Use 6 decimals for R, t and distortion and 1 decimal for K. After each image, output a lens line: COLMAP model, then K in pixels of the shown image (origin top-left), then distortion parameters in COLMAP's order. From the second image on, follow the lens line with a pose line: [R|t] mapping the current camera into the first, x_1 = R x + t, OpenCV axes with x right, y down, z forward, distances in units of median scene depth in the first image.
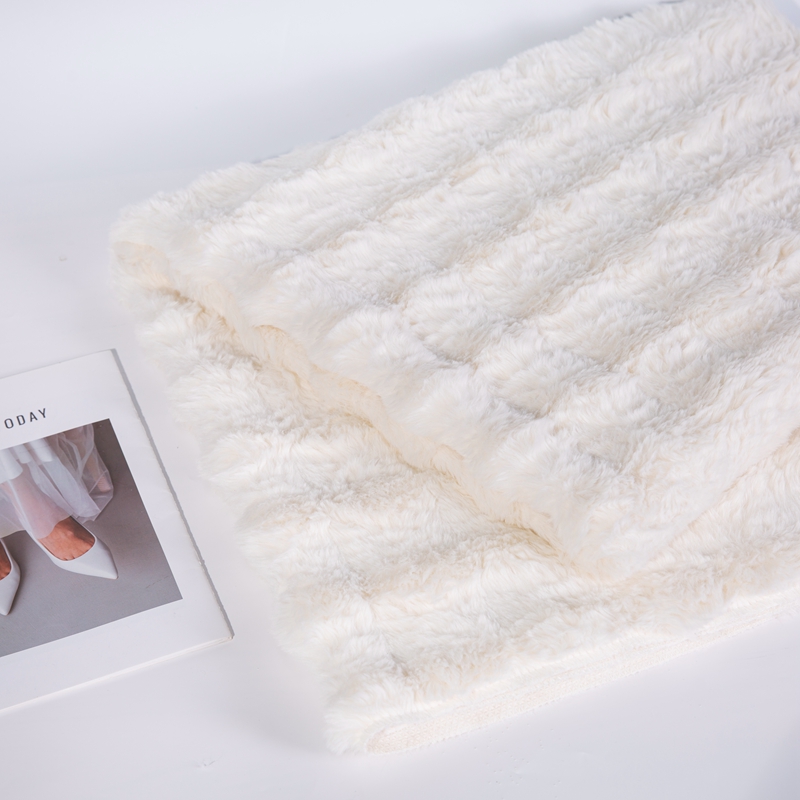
lens RADIAL K [[1579.0, 0, 399.9], [0, 1579.0, 435.2], [0, 0, 1]] dist [0.043156, 0.105912]
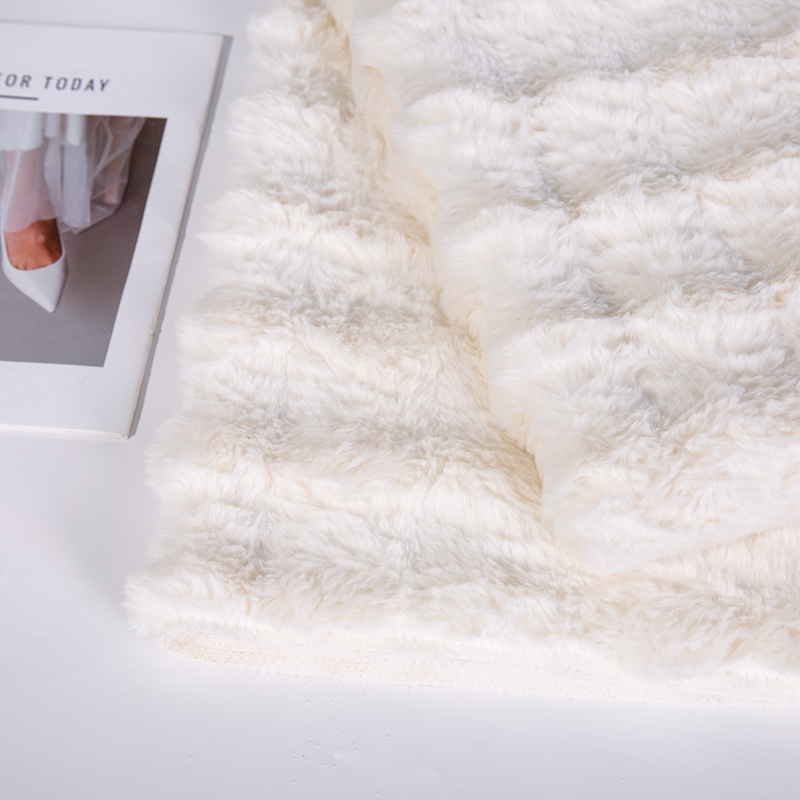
lens RADIAL K [[1579.0, 0, 399.9], [0, 1579.0, 435.2], [0, 0, 1]] dist [0.043156, 0.105912]
pose [[0.883326, 0.381766, -0.272012, 0.214390], [-0.325638, 0.917156, 0.229750, -0.092364], [0.337188, -0.114367, 0.934465, 0.290925]]
